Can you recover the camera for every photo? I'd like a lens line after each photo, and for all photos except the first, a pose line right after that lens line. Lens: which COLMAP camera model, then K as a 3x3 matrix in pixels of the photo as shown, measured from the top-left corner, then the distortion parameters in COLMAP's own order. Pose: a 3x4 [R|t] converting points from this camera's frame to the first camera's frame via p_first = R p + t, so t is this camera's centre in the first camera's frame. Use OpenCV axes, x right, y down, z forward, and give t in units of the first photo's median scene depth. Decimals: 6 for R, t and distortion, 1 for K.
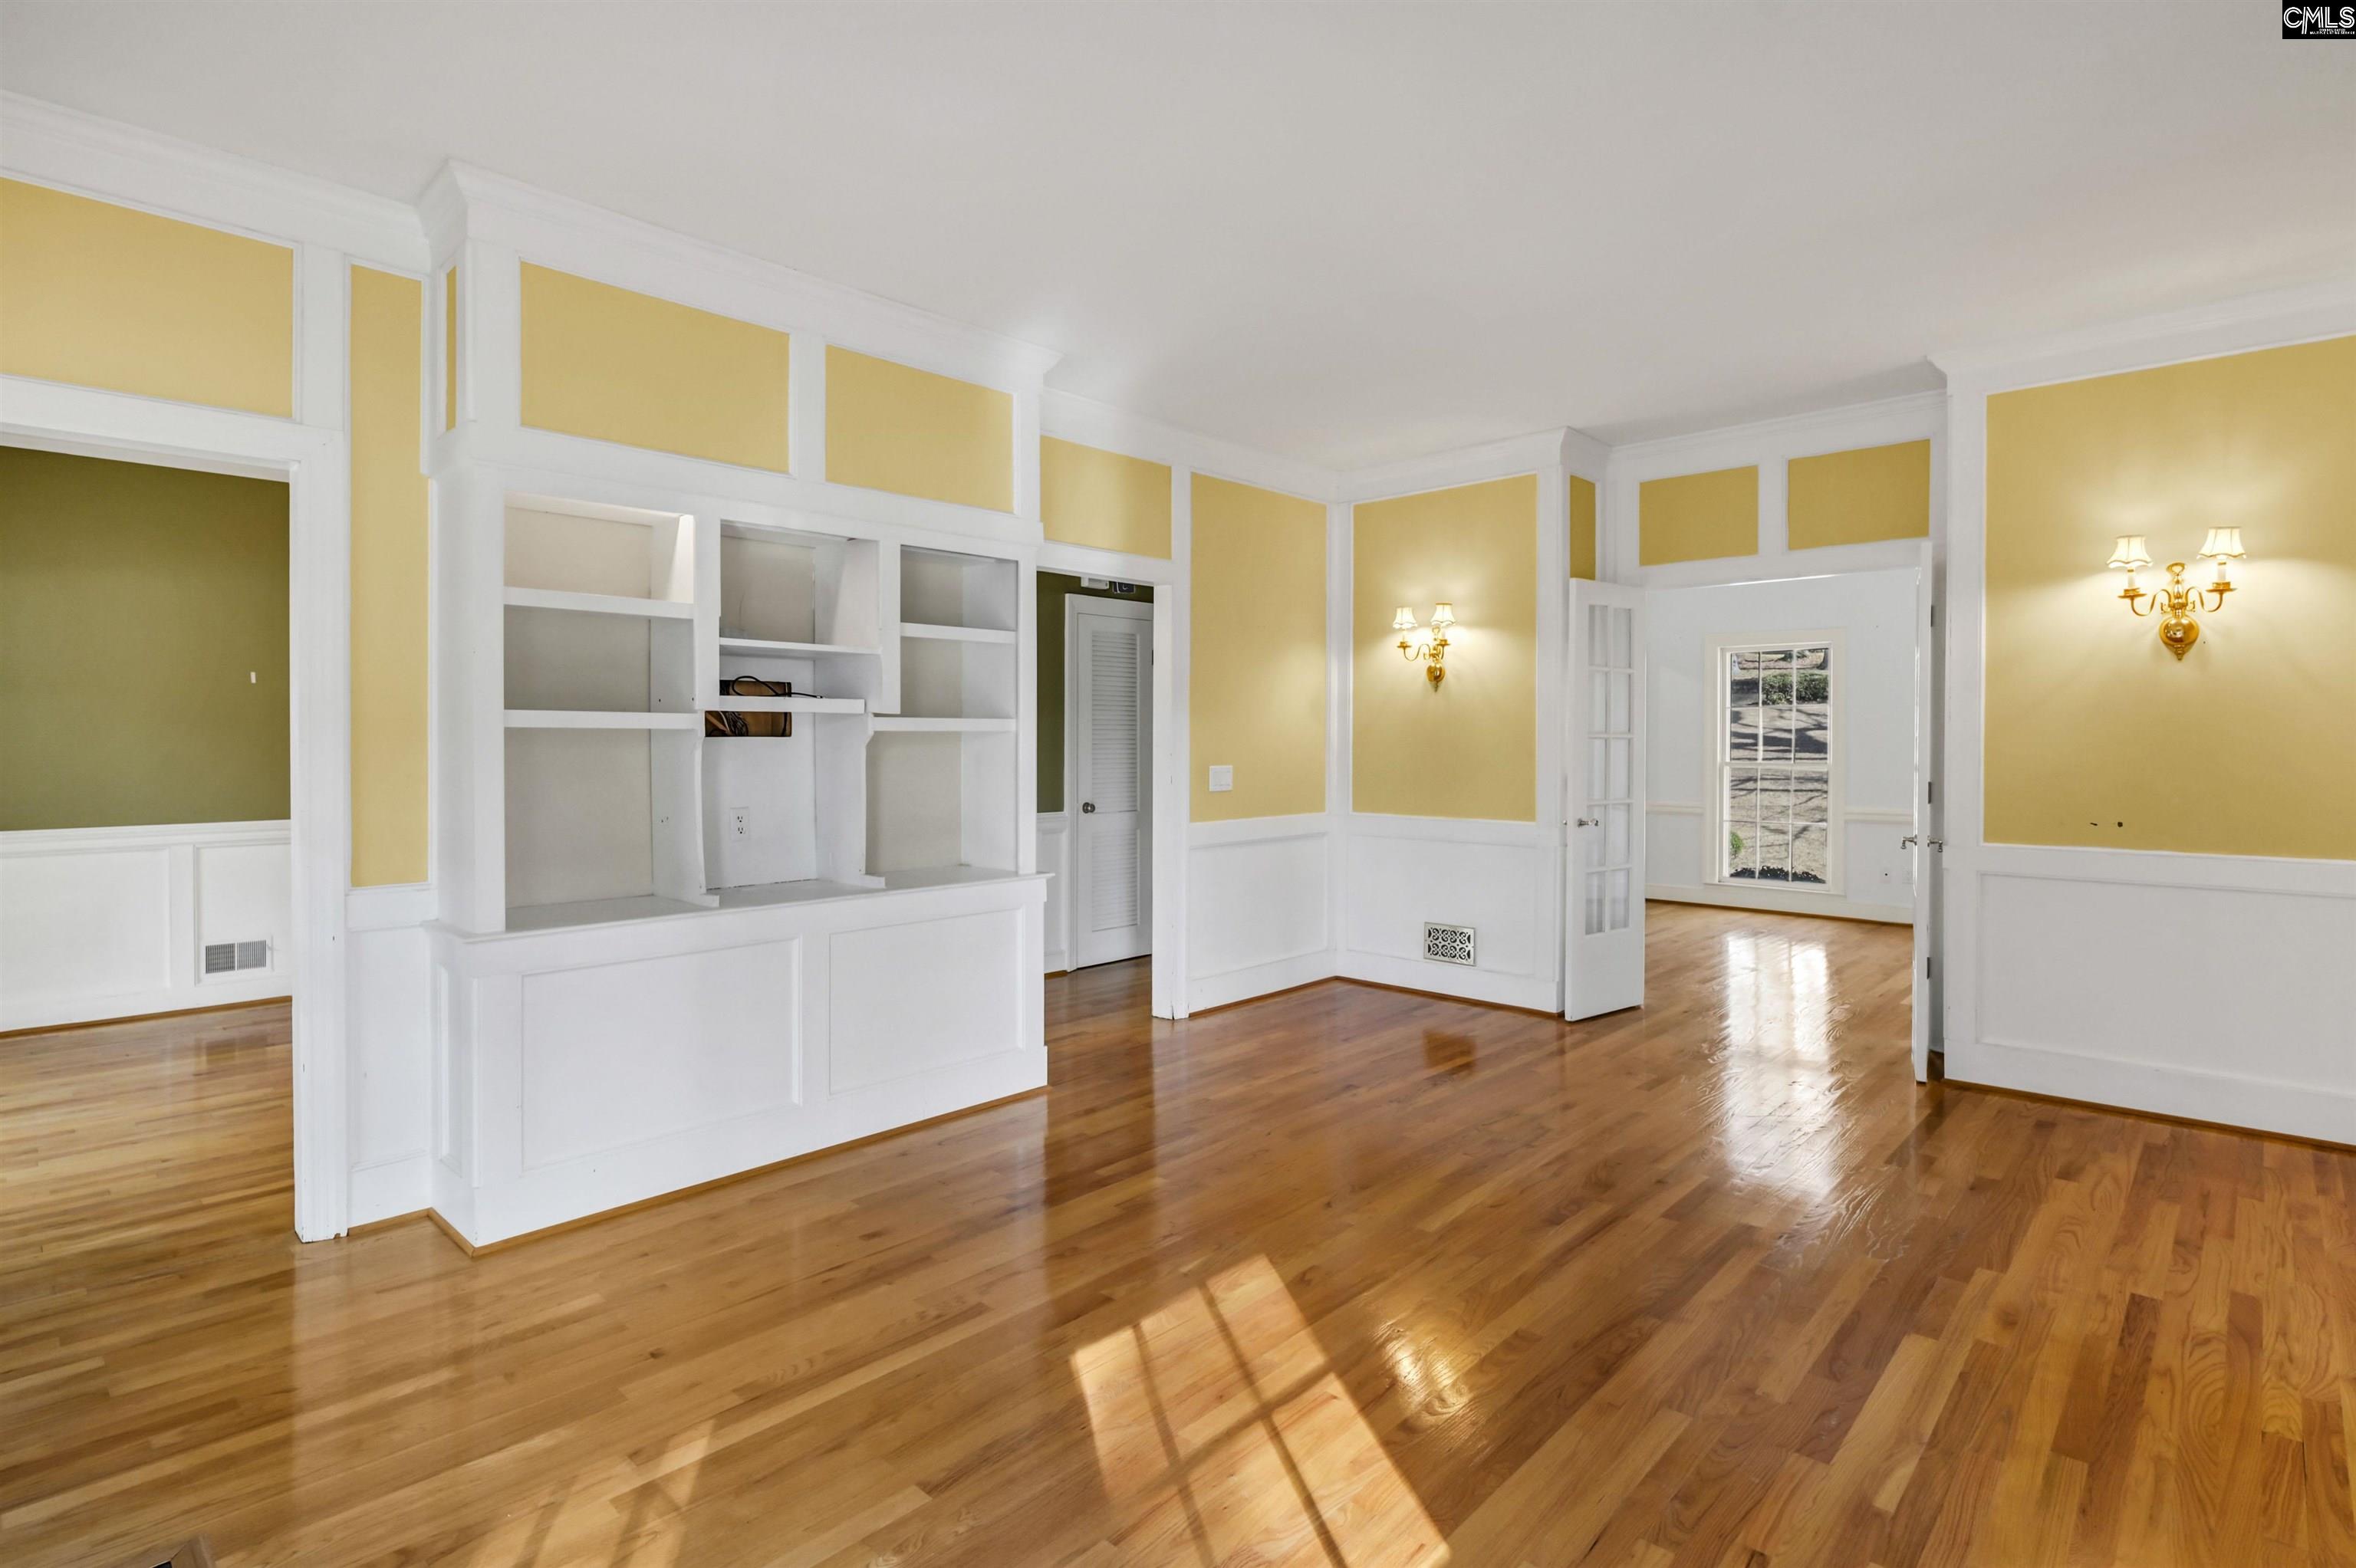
lens RADIAL K [[1192.3, 0, 1171.5], [0, 1192.3, 748.0], [0, 0, 1]] dist [0.003789, -0.007174]
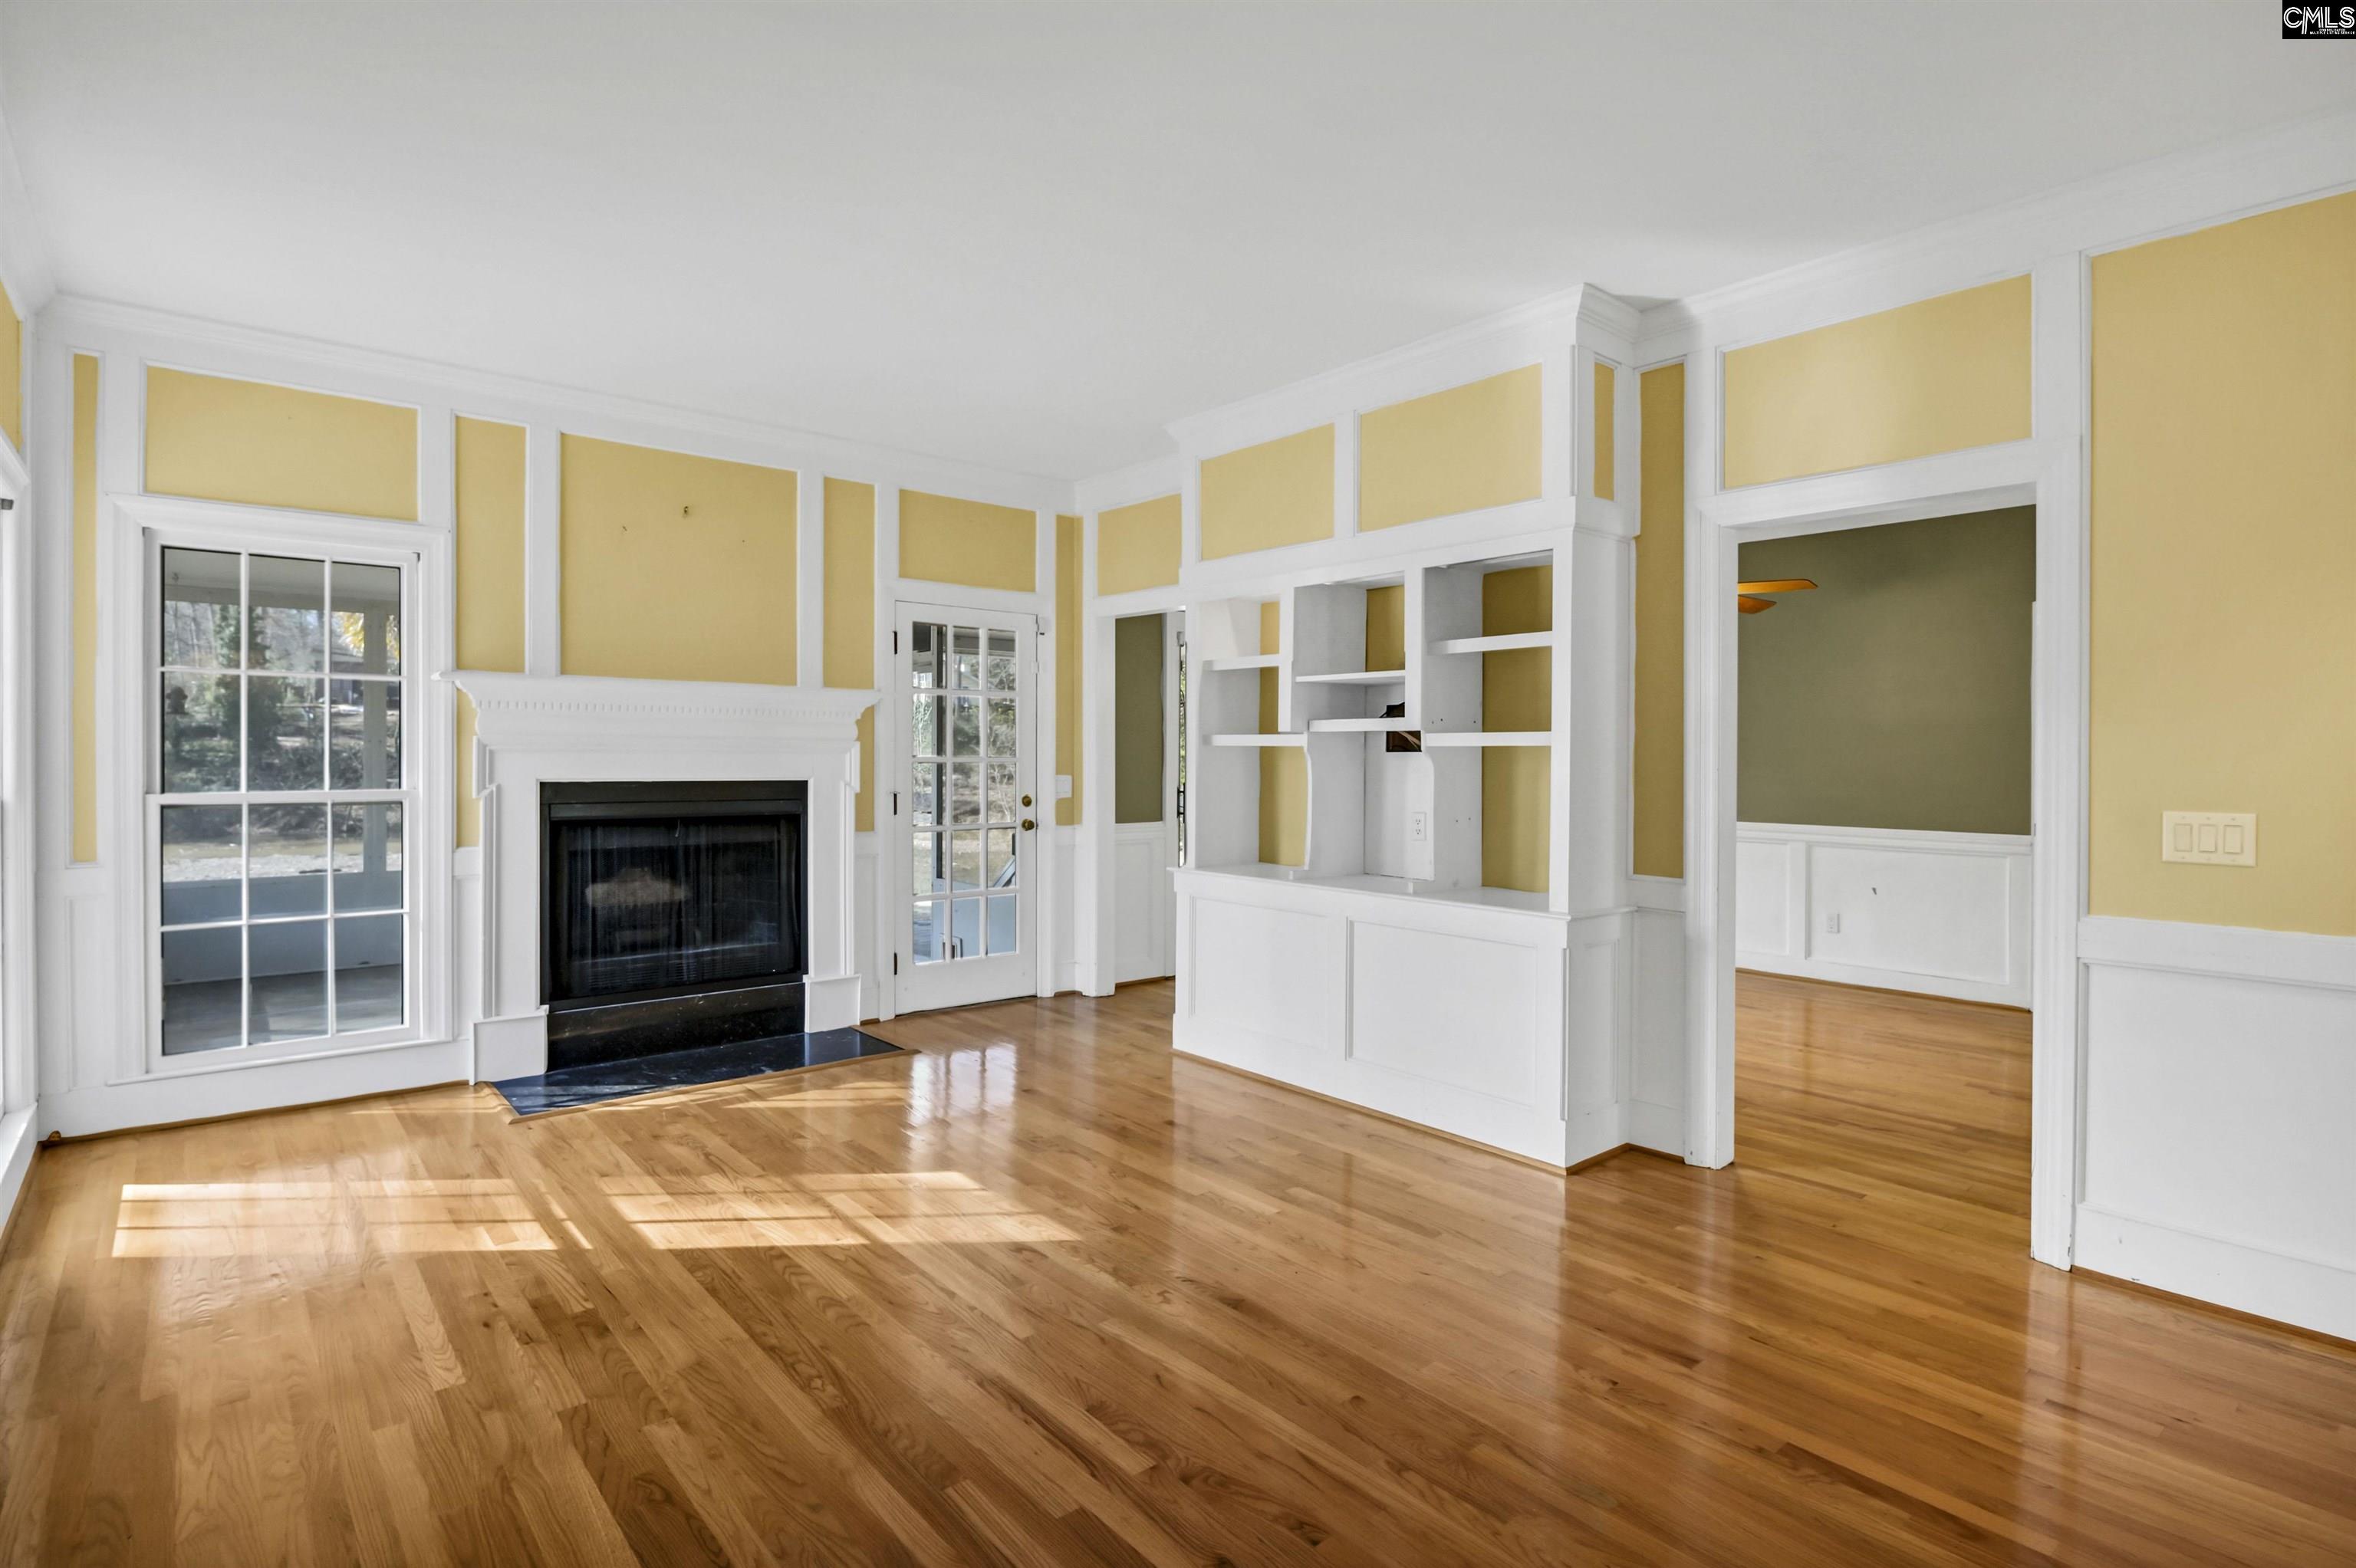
lens RADIAL K [[1192.3, 0, 1166.8], [0, 1192.3, 771.7], [0, 0, 1]] dist [0.003789, -0.007174]
pose [[-0.148043, 0.015317, -0.988862, 1.133784], [-0.010509, 0.999799, 0.017060, -0.009896], [0.988925, 0.012917, -0.147852, 1.255538]]
